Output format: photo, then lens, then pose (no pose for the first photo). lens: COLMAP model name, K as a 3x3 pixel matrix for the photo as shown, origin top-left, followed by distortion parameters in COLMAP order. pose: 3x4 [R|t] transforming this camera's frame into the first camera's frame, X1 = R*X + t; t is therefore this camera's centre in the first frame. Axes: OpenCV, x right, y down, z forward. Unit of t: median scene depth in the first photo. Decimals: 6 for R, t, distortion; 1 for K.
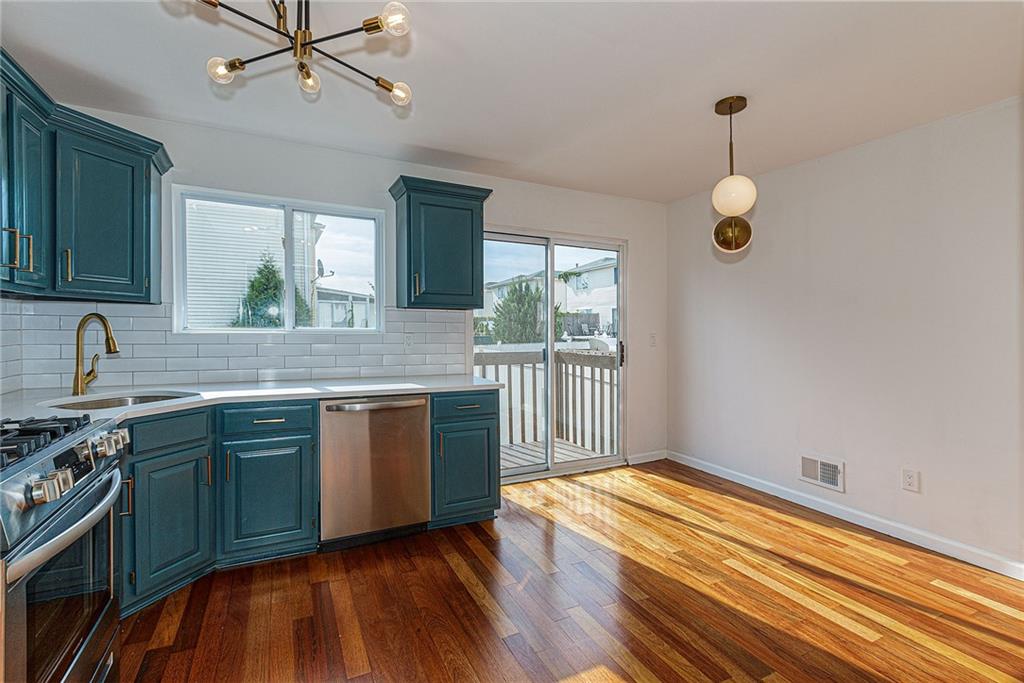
lens RADIAL K [[476.9, 0, 508.4], [0, 476.9, 311.5], [0, 0, 1]] dist [0.013160, 0.000078]
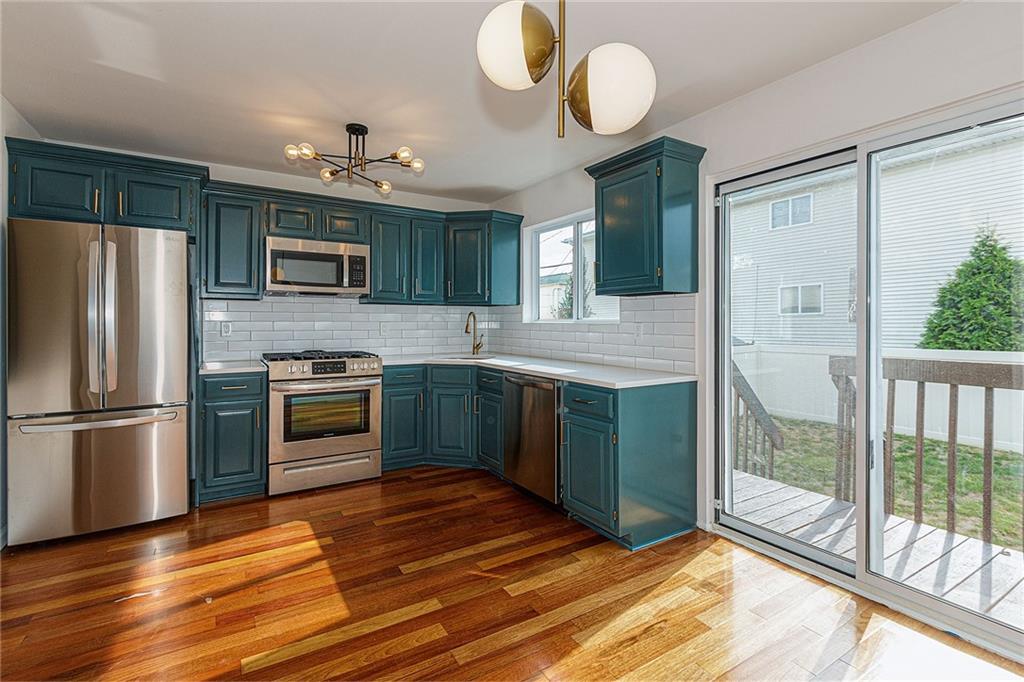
lens RADIAL K [[469.7, 0, 507.1], [0, 469.7, 325.6], [0, 0, 1]] dist [0.000603, 0.000233]
pose [[0.095249, 0.001822, -0.995452, 0.582773], [0.031953, 0.999477, 0.004887, 0.028085], [0.994941, -0.032274, 0.095141, 0.562980]]
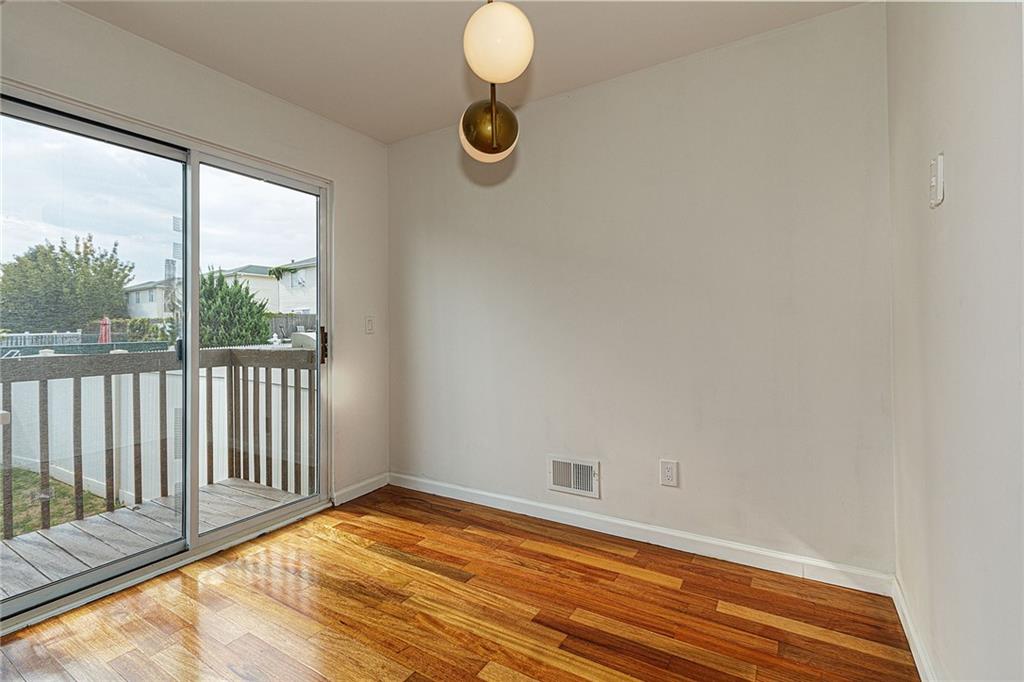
lens RADIAL K [[469.7, 0, 507.1], [0, 469.7, 325.6], [0, 0, 1]] dist [0.000603, 0.000233]
pose [[0.845865, -0.011228, 0.533279, 0.112653], [0.000466, 0.999794, 0.020311, 0.052539], [-0.533397, -0.016931, 0.845696, 0.326470]]
